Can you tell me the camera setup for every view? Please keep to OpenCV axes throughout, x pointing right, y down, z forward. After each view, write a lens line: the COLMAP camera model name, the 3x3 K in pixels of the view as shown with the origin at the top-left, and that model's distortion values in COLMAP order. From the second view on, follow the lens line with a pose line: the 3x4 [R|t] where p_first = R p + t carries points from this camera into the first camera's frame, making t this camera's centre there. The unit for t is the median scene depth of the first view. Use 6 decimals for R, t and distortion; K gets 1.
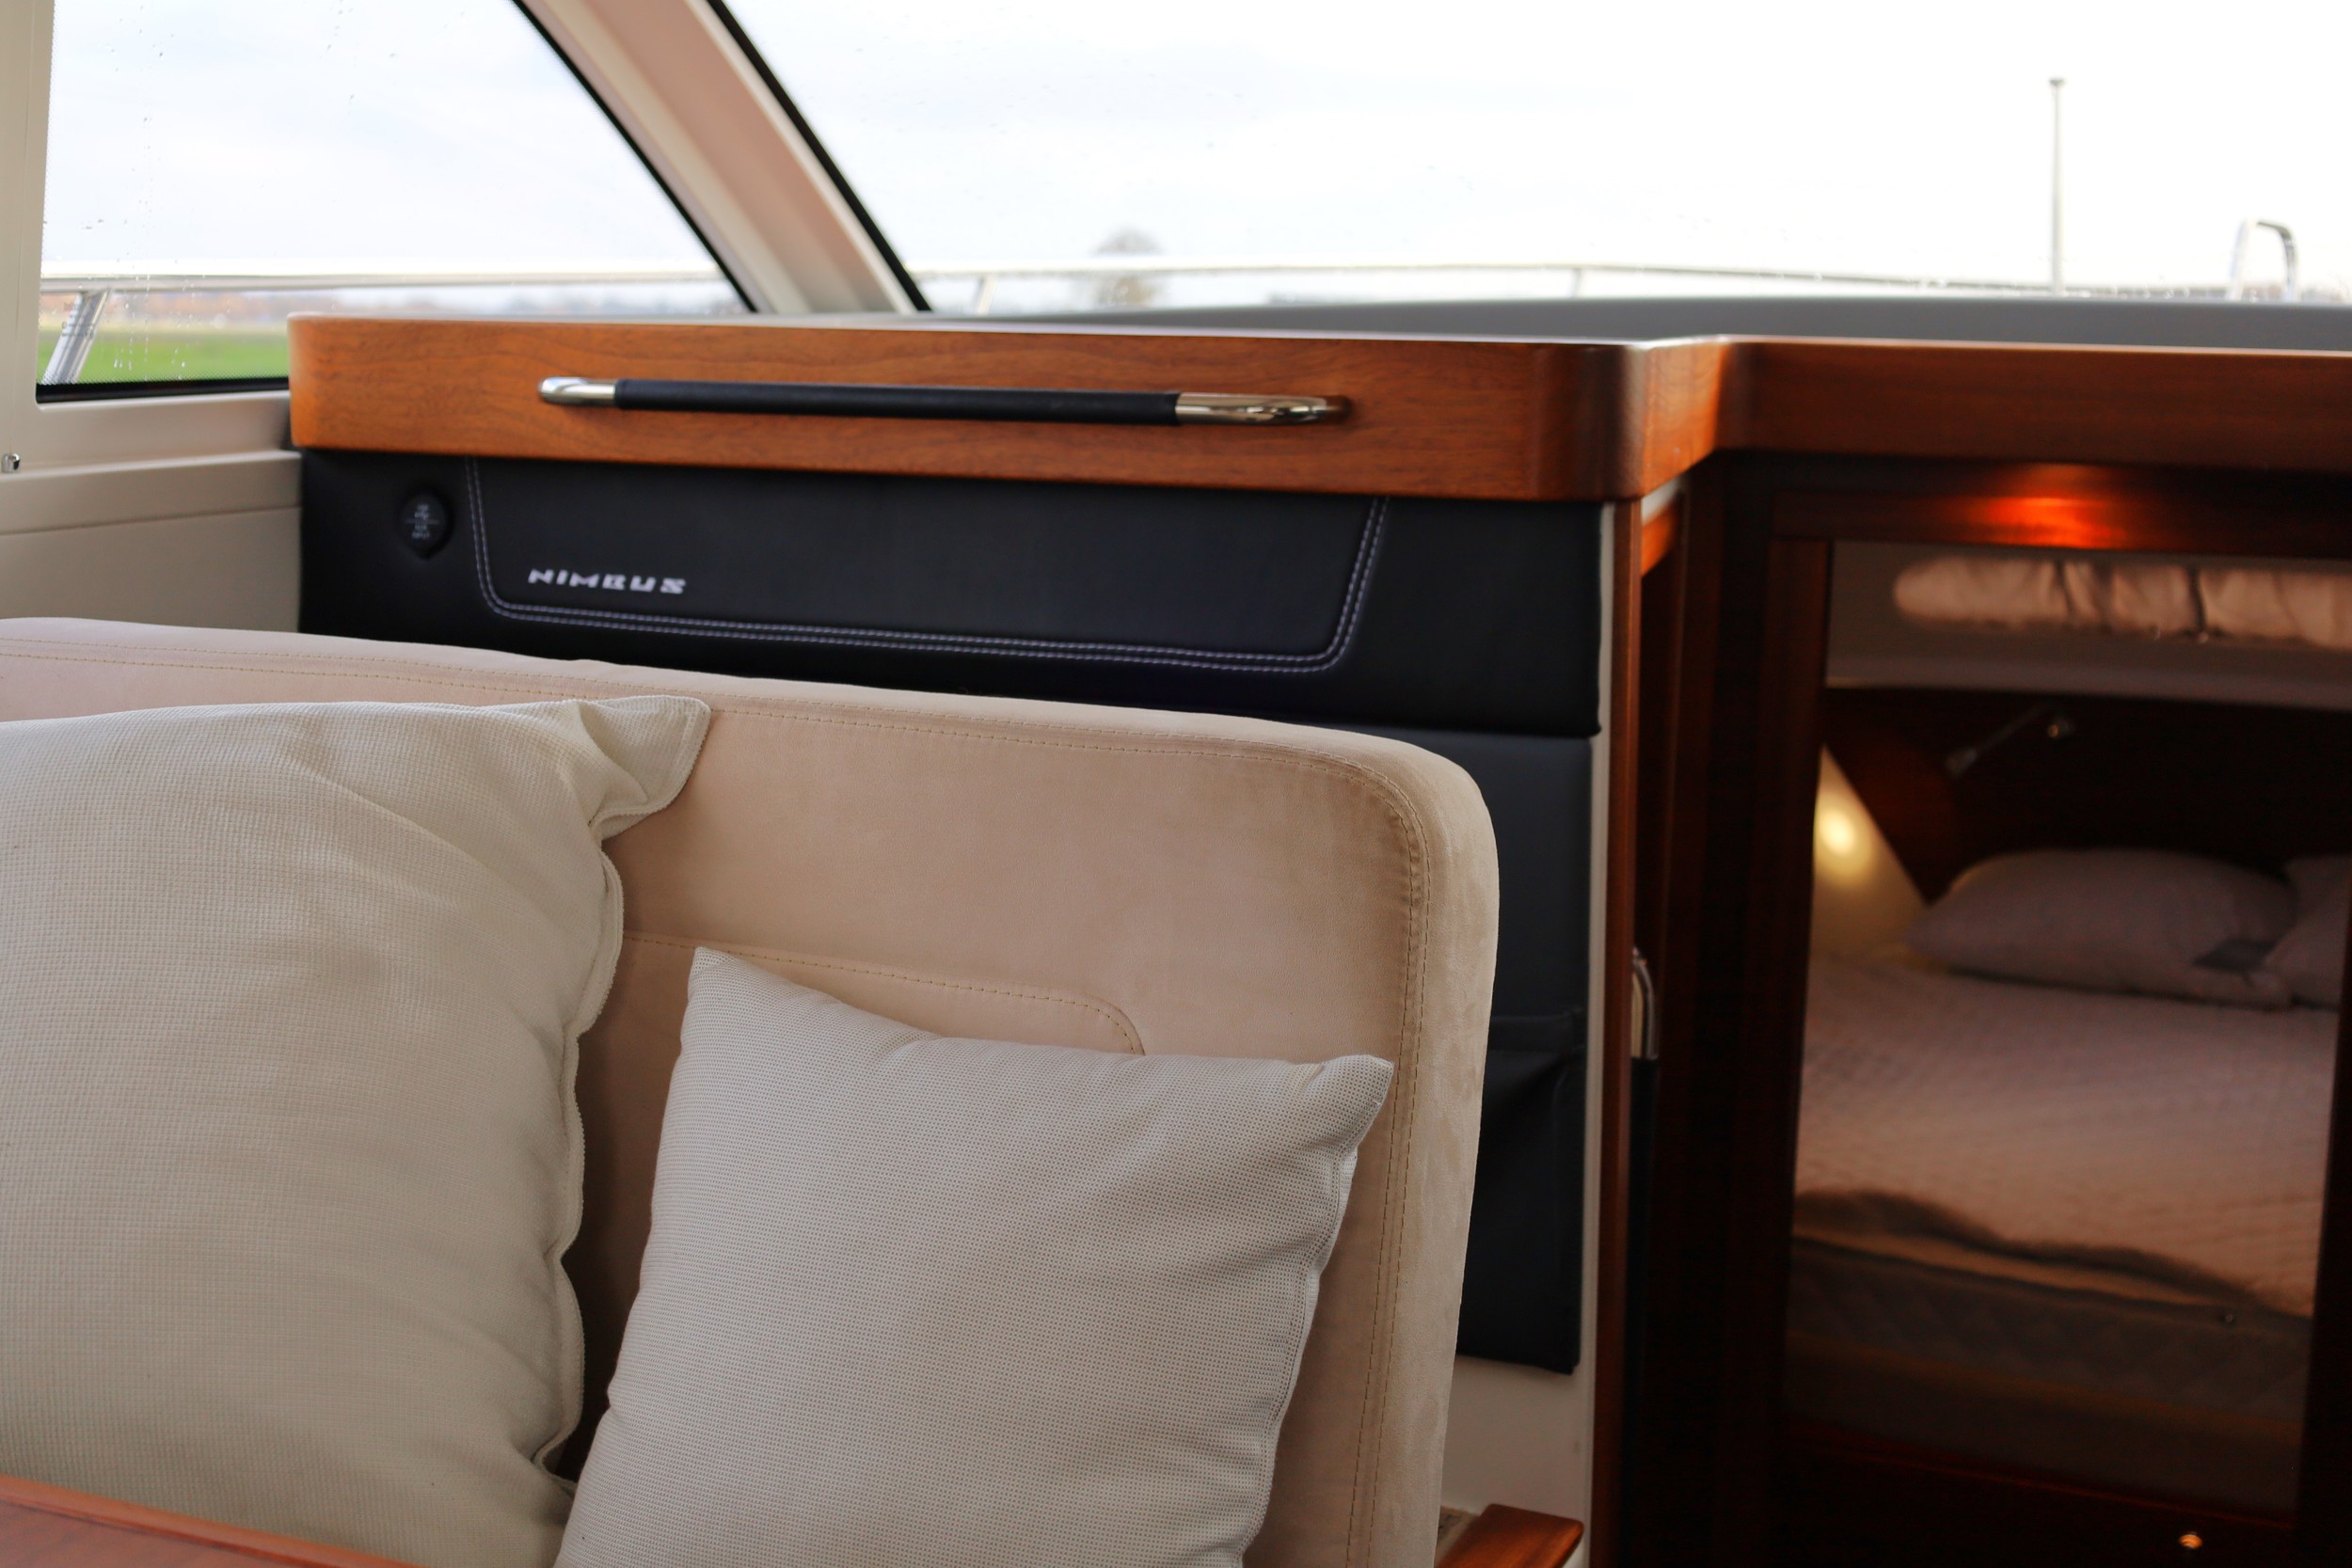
lens RADIAL K [[3275.6, 0, 1176.5], [0, 3275.6, 784.3], [0, 0, 1]] dist [-0.008976, 0.000000]
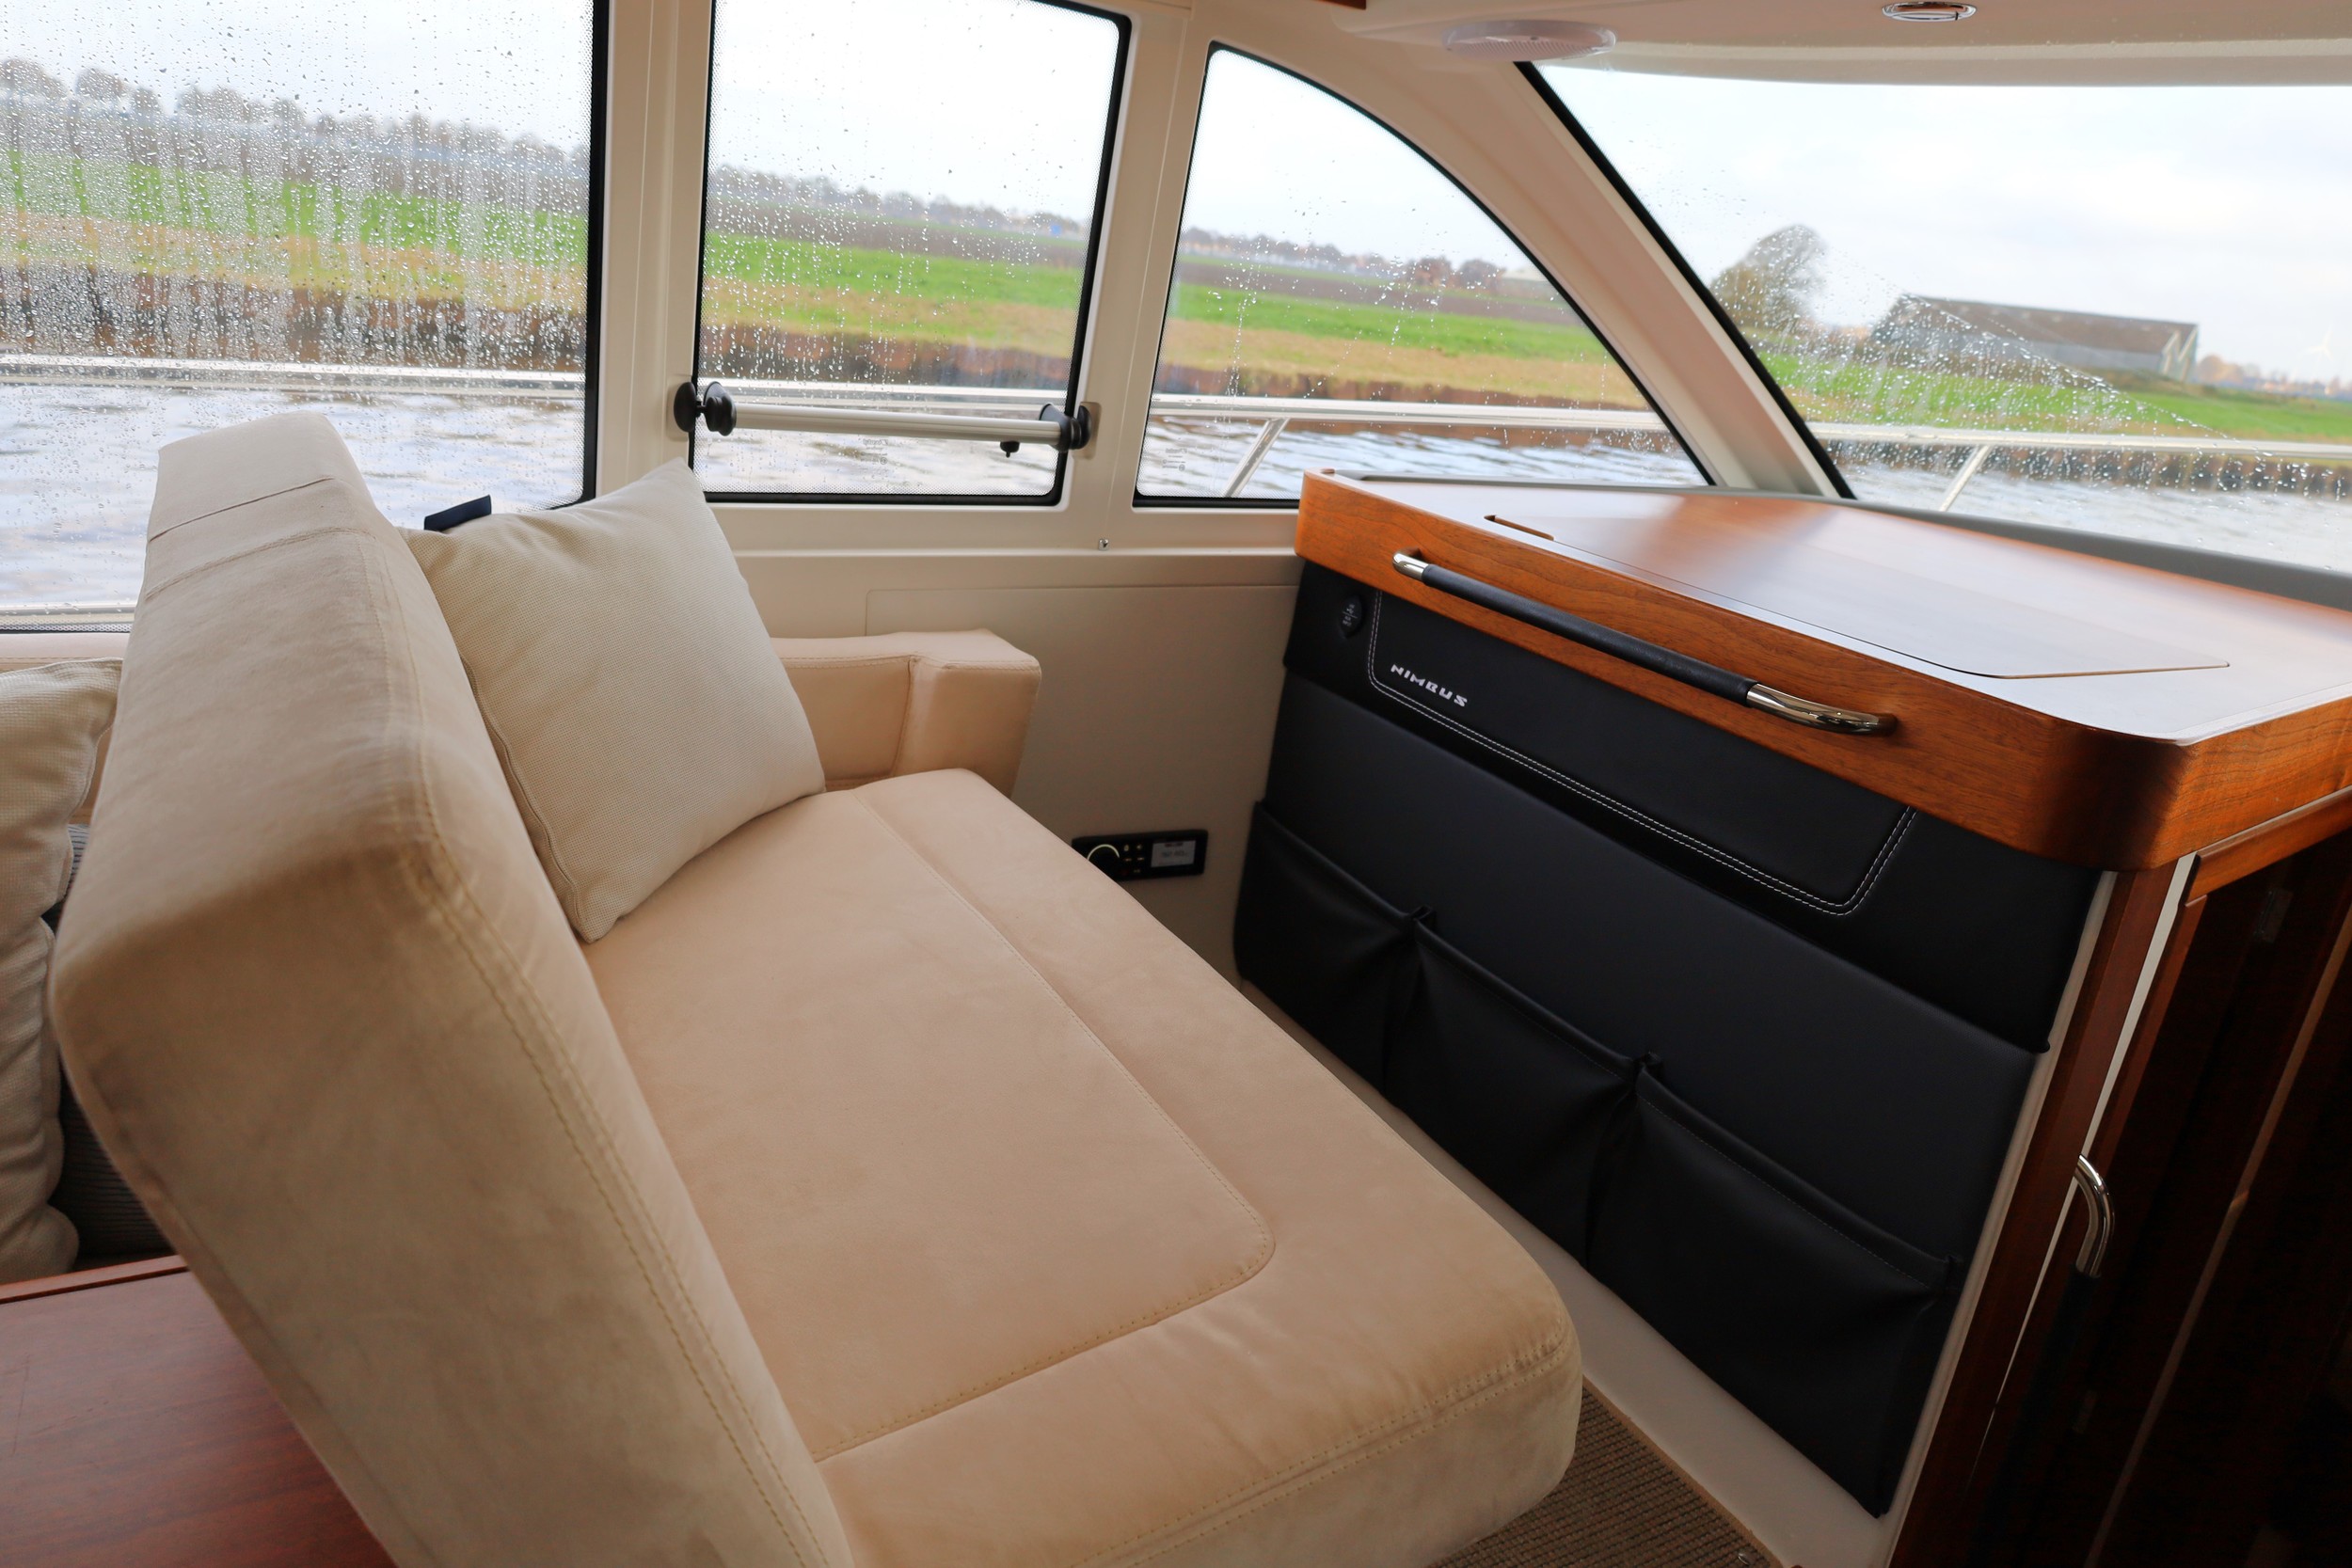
lens RADIAL K [[1620.6, 0, 1176.3], [0, 1620.6, 779.4], [0, 0, 1]] dist [0.001407, -0.000926]
pose [[0.795322, 0.268861, -0.543302, 0.155850], [-0.195401, 0.962127, 0.190081, -0.144060], [0.573830, -0.045013, 0.817736, 0.332427]]
